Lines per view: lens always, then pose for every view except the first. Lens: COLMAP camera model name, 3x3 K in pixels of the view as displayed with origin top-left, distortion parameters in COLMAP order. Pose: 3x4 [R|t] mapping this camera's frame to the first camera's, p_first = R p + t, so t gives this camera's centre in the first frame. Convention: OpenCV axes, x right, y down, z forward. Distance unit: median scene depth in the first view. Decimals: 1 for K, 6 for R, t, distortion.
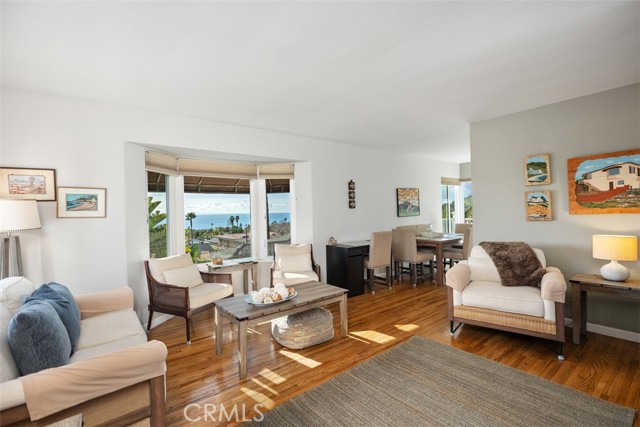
lens RADIAL K [[289.9, 0, 318.6], [0, 289.9, 210.1], [0, 0, 1]] dist [0.002144, 0.000388]
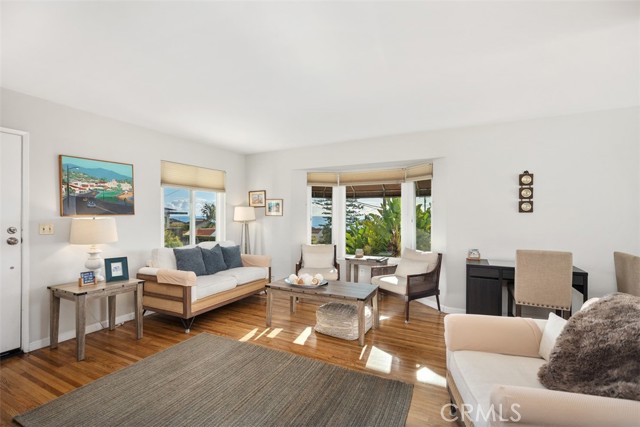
lens RADIAL K [[287.1, 0, 322.7], [0, 287.1, 217.0], [0, 0, 1]] dist [0.022223, -0.000013]
pose [[0.427368, 0.025653, -0.903714, 0.616949], [-0.011433, 0.999671, 0.022970, -0.007142], [0.904005, 0.000516, 0.427521, 0.327210]]
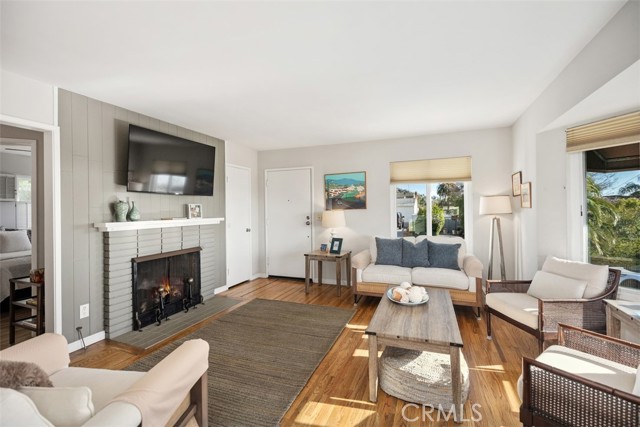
lens RADIAL K [[289.9, 0, 318.6], [0, 289.9, 210.1], [0, 0, 1]] dist [0.002144, 0.000388]
pose [[-0.862167, 0.032982, -0.505549, 0.356917], [0.030090, 0.999451, 0.013888, -0.004534], [0.505729, -0.003238, -0.862686, 1.043173]]
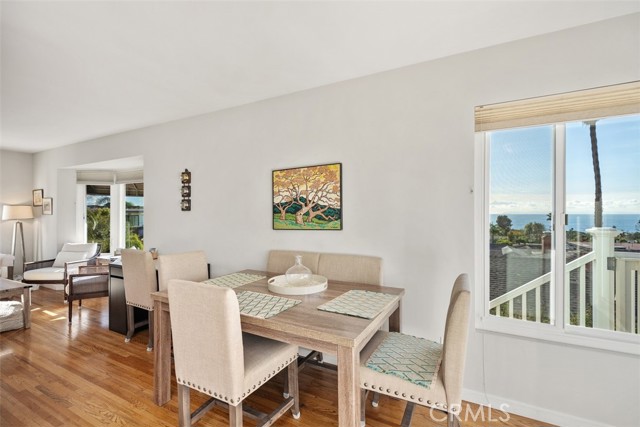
lens RADIAL K [[289.9, 0, 318.6], [0, 289.9, 210.1], [0, 0, 1]] dist [0.002144, 0.000388]
pose [[0.404143, 0.010773, -0.914633, 1.003335], [-0.006342, 0.999940, 0.008975, -0.018511], [0.914674, 0.002173, 0.404186, 1.181245]]
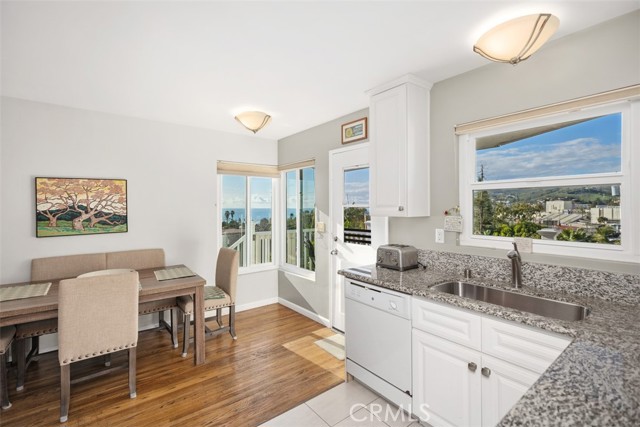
lens RADIAL K [[282.1, 0, 304.1], [0, 282.1, 206.1], [0, 0, 1]] dist [-0.000053, -0.000040]
pose [[0.999370, 0.017011, -0.031146, 0.970714], [-0.017052, 0.999854, -0.001039, -0.046429], [0.031124, 0.001569, 0.999514, 0.755307]]
